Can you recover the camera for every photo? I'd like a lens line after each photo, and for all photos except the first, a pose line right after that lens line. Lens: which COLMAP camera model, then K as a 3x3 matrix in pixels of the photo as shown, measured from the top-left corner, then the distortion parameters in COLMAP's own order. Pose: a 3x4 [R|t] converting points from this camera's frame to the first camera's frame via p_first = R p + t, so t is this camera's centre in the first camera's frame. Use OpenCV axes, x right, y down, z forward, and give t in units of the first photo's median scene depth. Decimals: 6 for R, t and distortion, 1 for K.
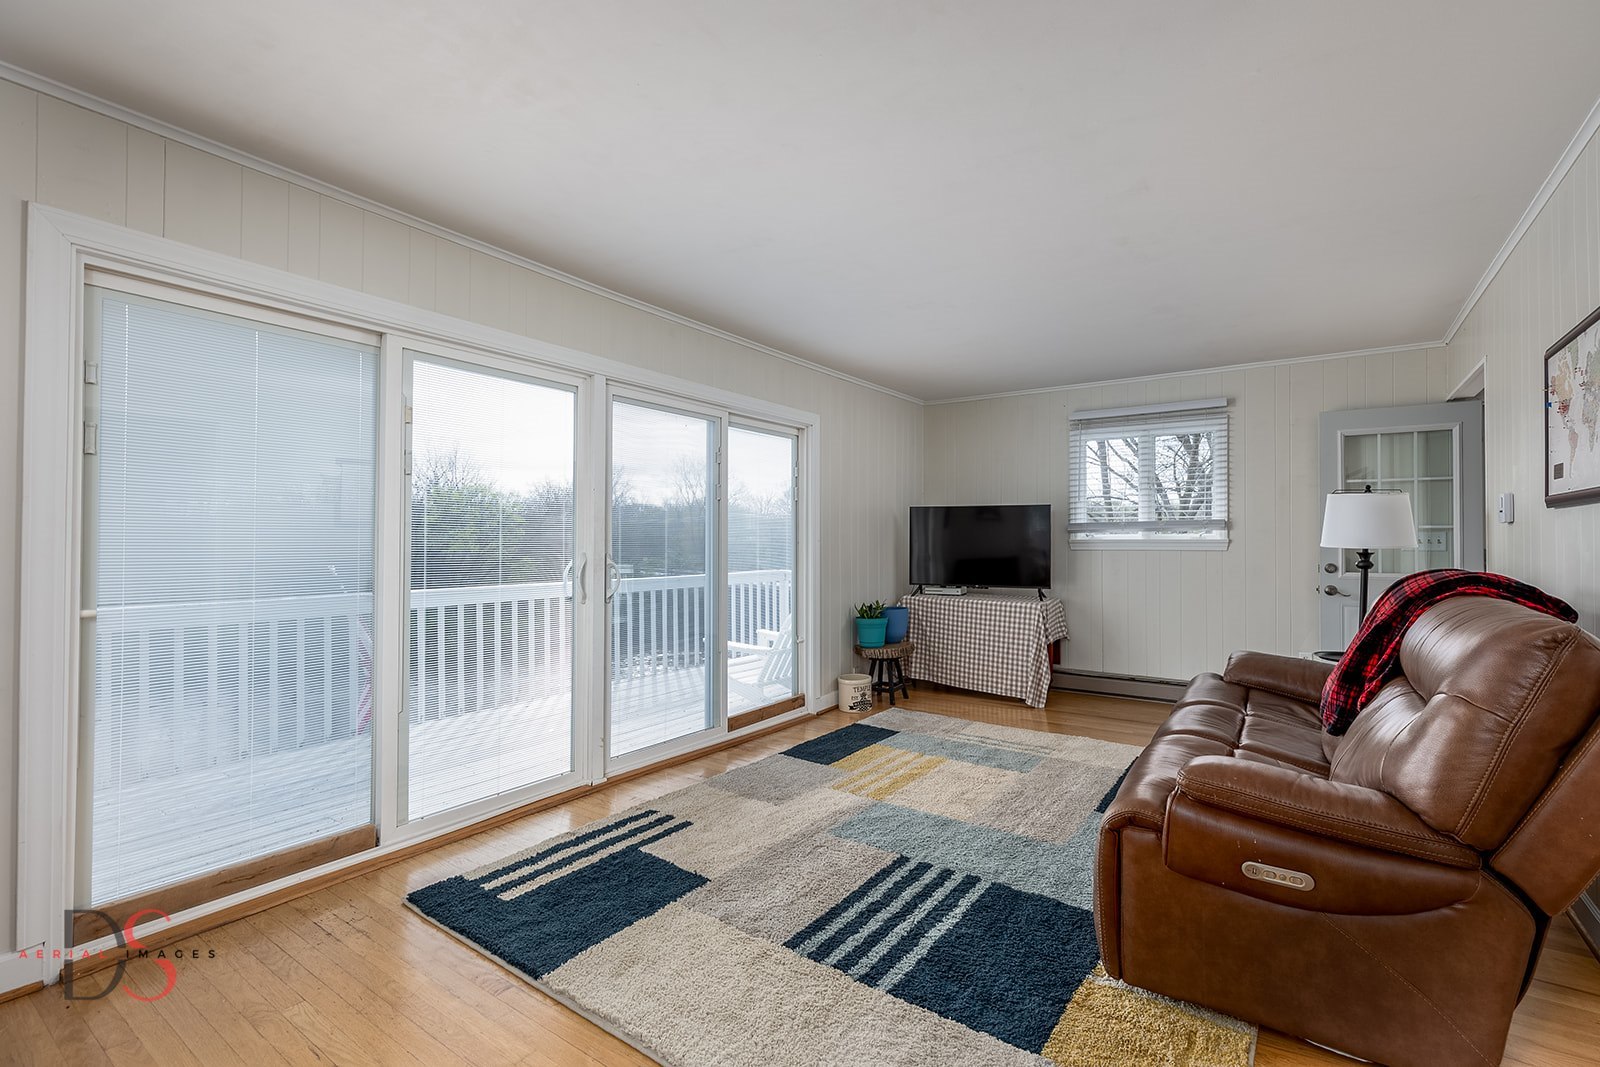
lens RADIAL K [[724.0, 0, 798.9], [0, 724.0, 534.8], [0, 0, 1]] dist [-0.000444, 0.000024]
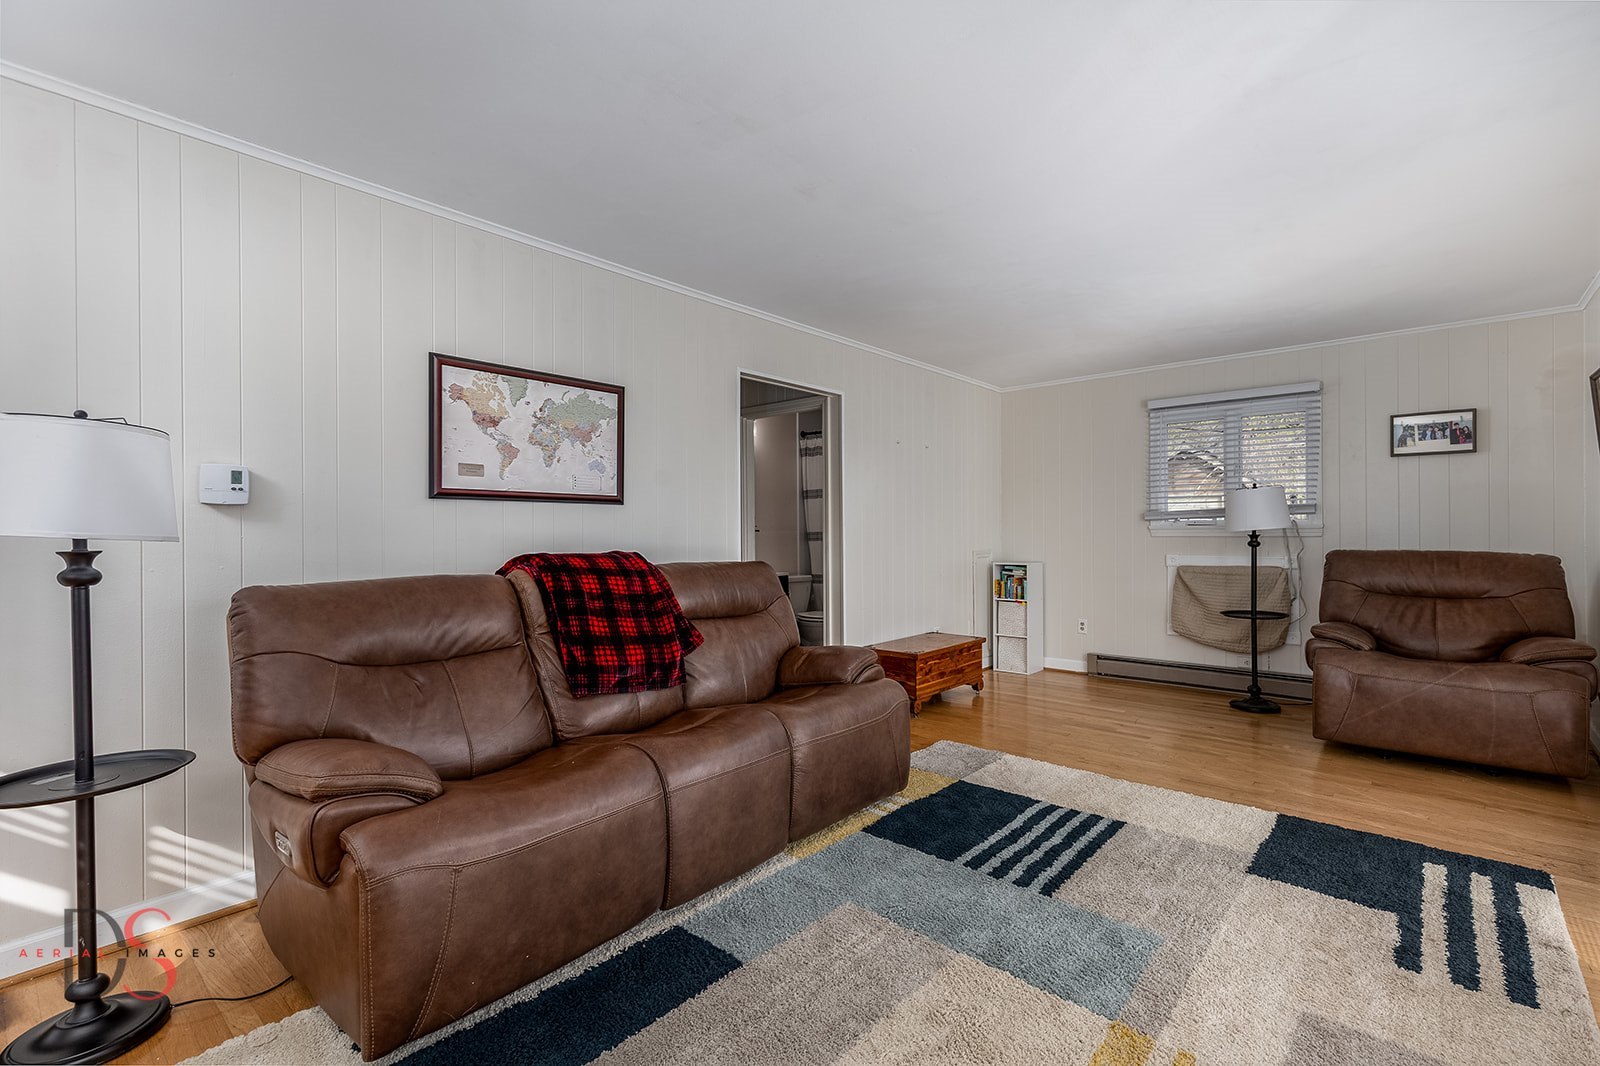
lens RADIAL K [[724.0, 0, 800.2], [0, 724.0, 533.0], [0, 0, 1]] dist [-0.000444, 0.000024]
pose [[-0.994912, 0.004734, 0.100637, 0.369161], [0.004362, 0.999983, -0.003917, 0.022579], [-0.100653, -0.003458, -0.994916, 1.998219]]
